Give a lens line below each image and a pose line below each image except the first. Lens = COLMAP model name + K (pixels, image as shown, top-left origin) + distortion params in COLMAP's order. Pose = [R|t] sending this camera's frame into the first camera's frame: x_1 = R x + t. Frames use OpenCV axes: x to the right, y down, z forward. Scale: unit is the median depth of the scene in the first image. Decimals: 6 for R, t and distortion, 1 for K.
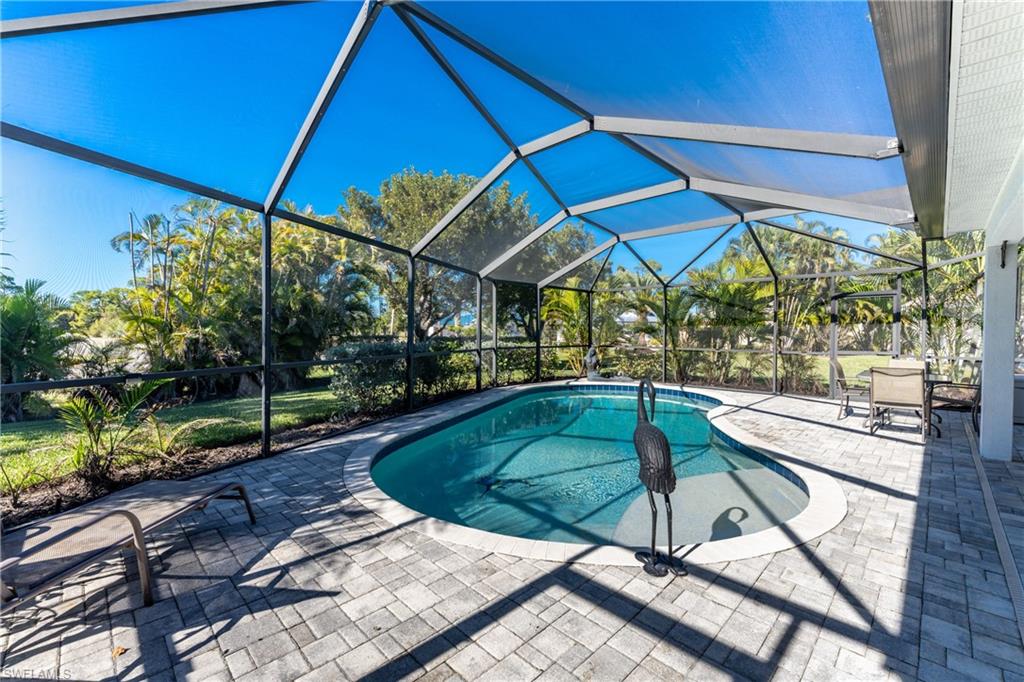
lens RADIAL K [[422.8, 0, 512.0], [0, 422.8, 341.0], [0, 0, 1]] dist [0.000823, -0.000029]
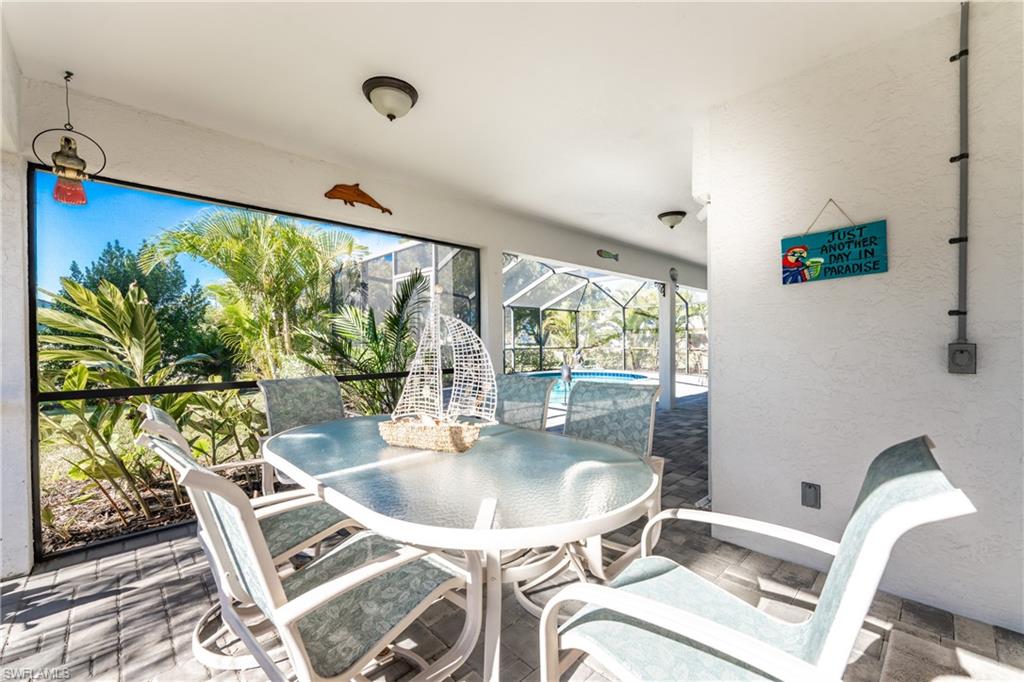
lens RADIAL K [[422.8, 0, 512.0], [0, 422.8, 341.0], [0, 0, 1]] dist [0.000823, -0.000029]
pose [[0.999490, -0.012354, -0.029449, 0.000514], [0.011731, 0.999706, -0.021236, 0.020725], [0.029702, 0.020880, 0.999341, -0.603261]]
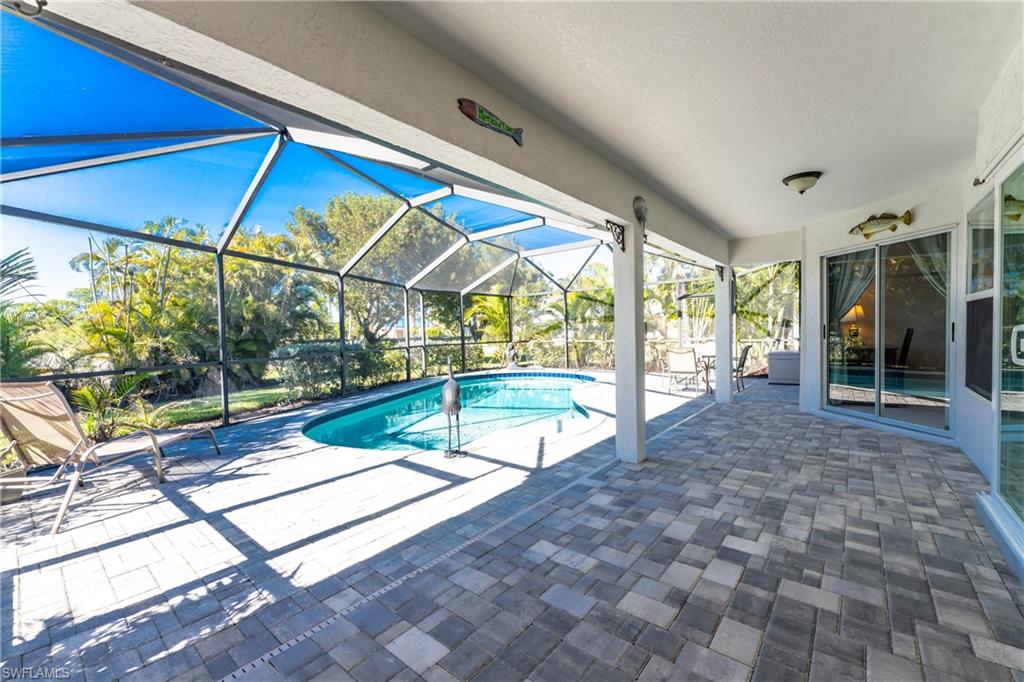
lens RADIAL K [[409.6, 0, 523.0], [0, 409.6, 344.2], [0, 0, 1]] dist [0.000389, -0.000153]
pose [[0.993718, -0.035646, 0.106087, 0.117070], [0.034585, 0.999332, 0.011832, 0.008066], [-0.106437, -0.008089, 0.994286, -0.202276]]
